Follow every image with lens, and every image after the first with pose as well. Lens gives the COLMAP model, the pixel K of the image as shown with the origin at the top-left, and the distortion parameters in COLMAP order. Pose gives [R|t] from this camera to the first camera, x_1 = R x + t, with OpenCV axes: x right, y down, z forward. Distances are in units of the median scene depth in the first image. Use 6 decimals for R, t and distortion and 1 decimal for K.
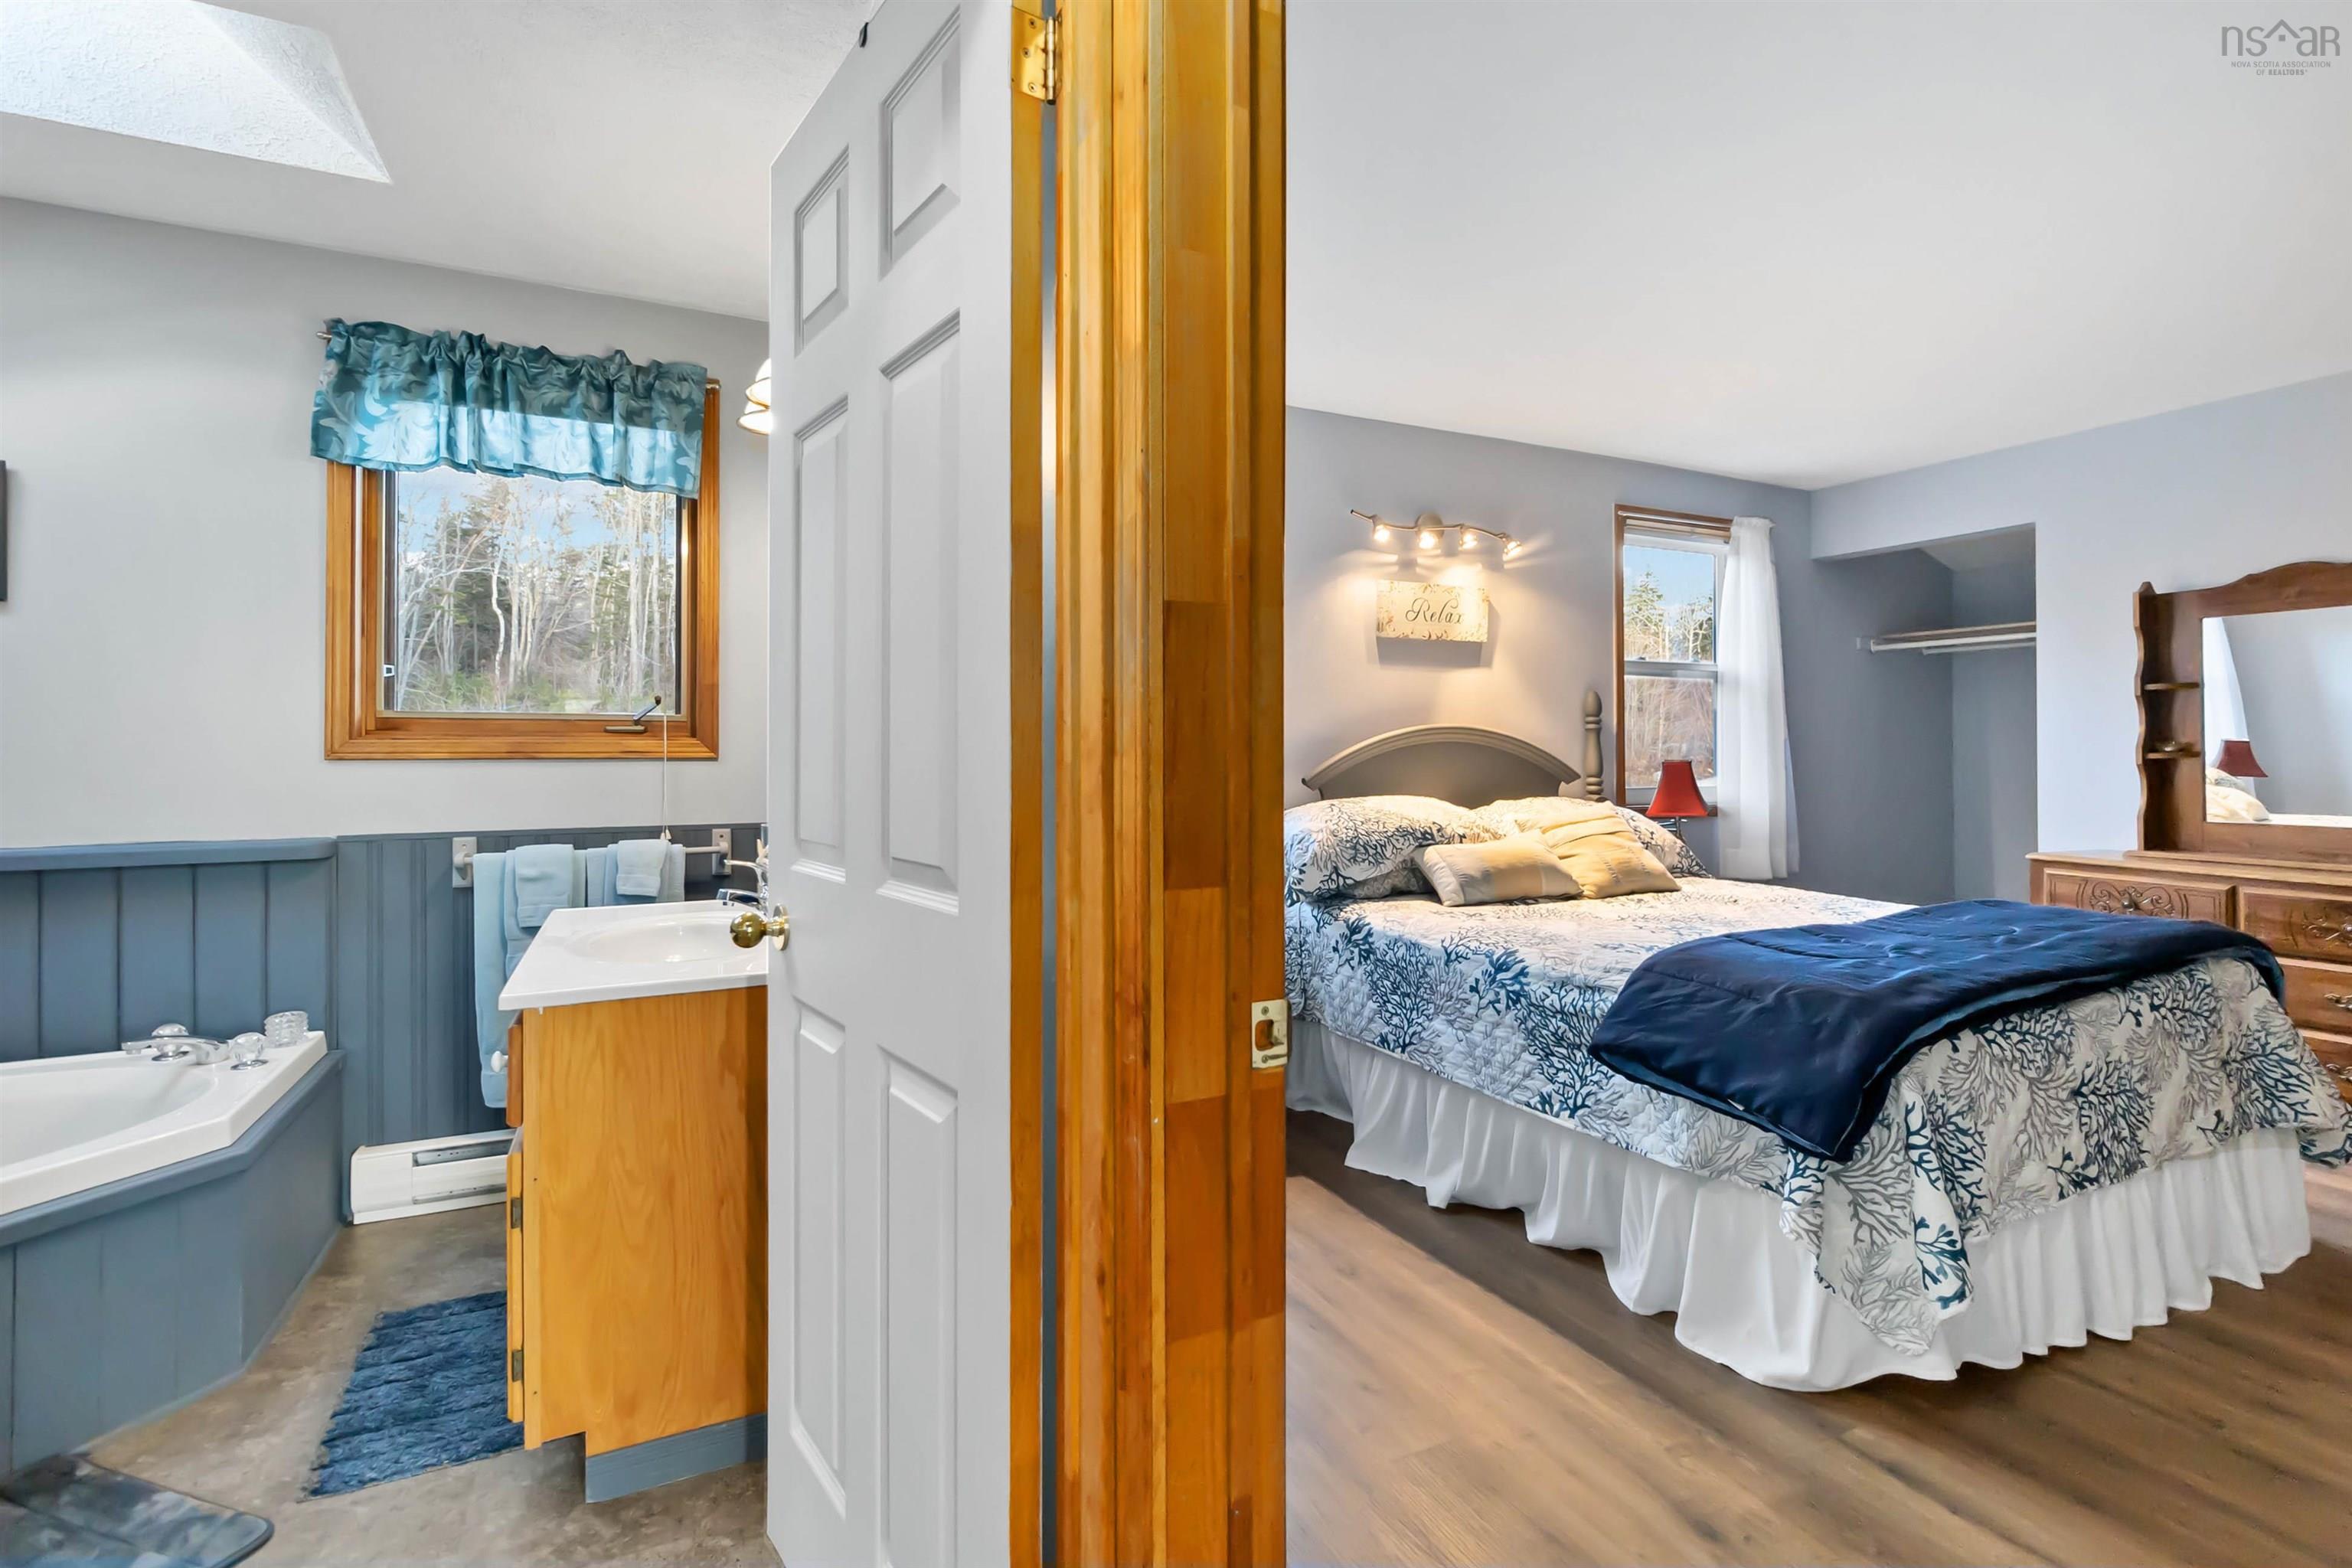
lens RADIAL K [[1109.7, 0, 1187.7], [0, 1109.7, 742.8], [0, 0, 1]] dist [0.004612, 0.000567]
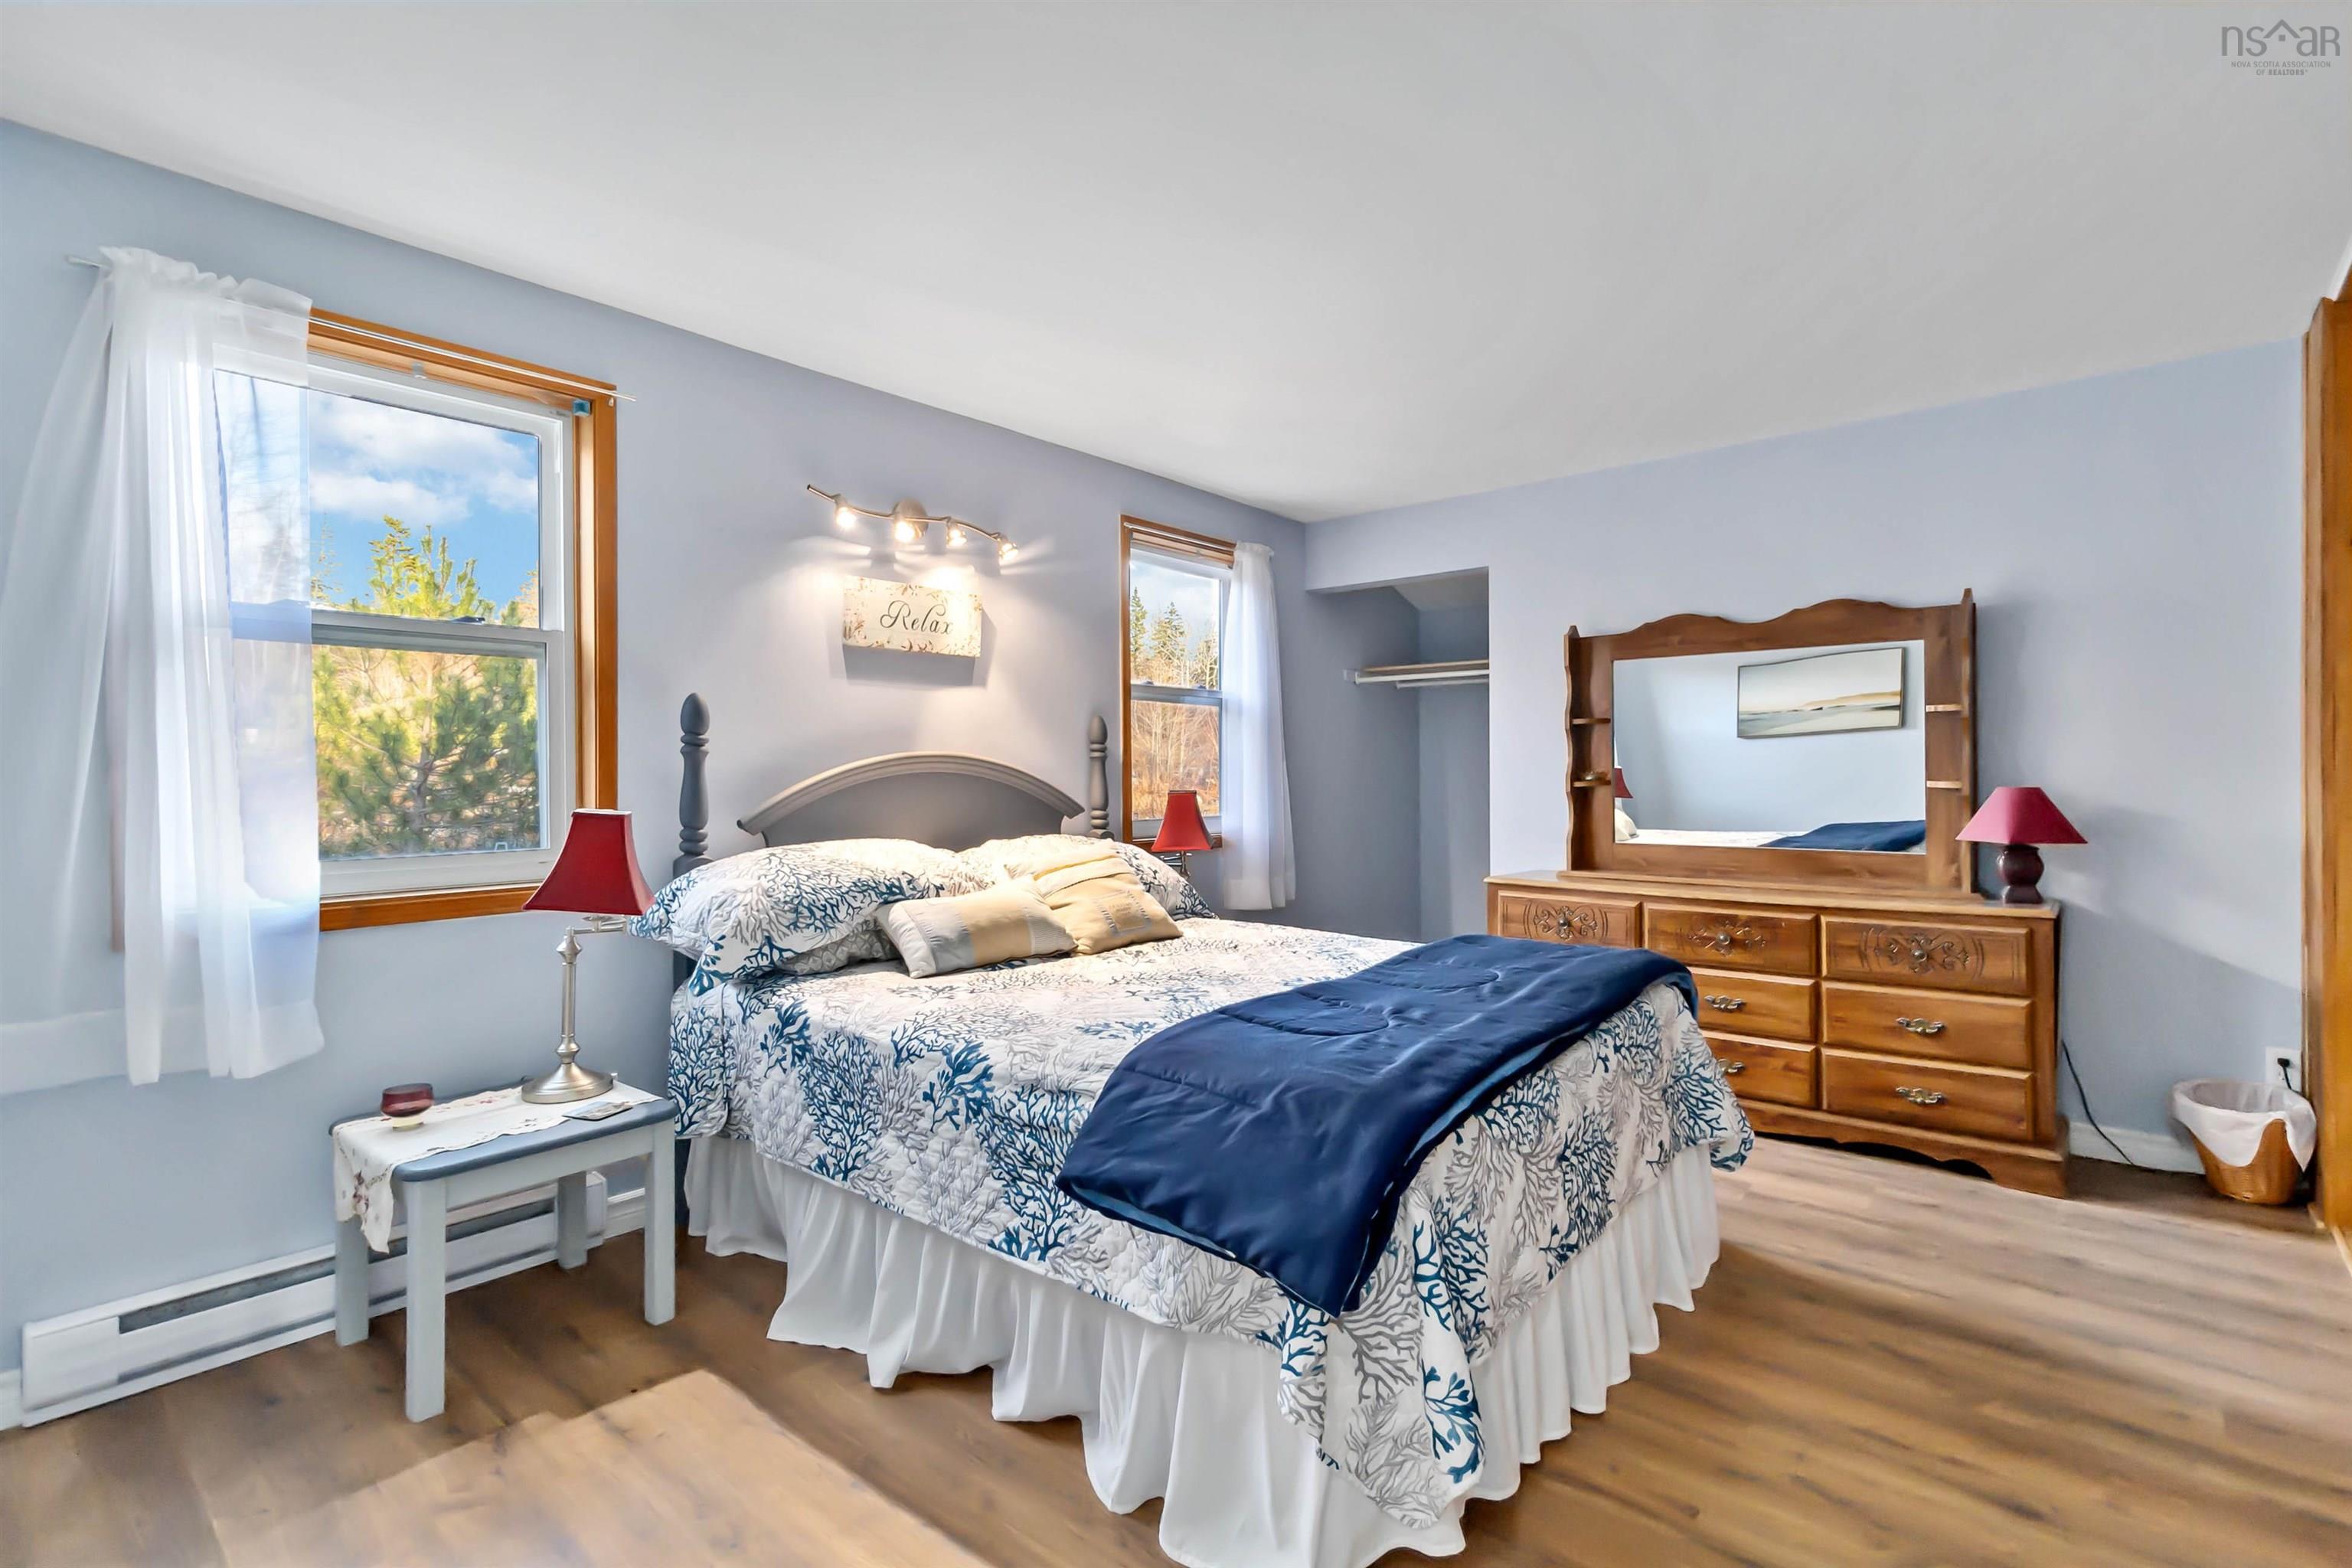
lens RADIAL K [[1109.7, 0, 1187.7], [0, 1109.7, 742.8], [0, 0, 1]] dist [0.004612, 0.000567]
pose [[0.918025, 0.009324, 0.396412, 0.112137], [-0.000762, 0.999763, -0.021750, -0.007476], [-0.396521, 0.019665, 0.917815, 0.209144]]
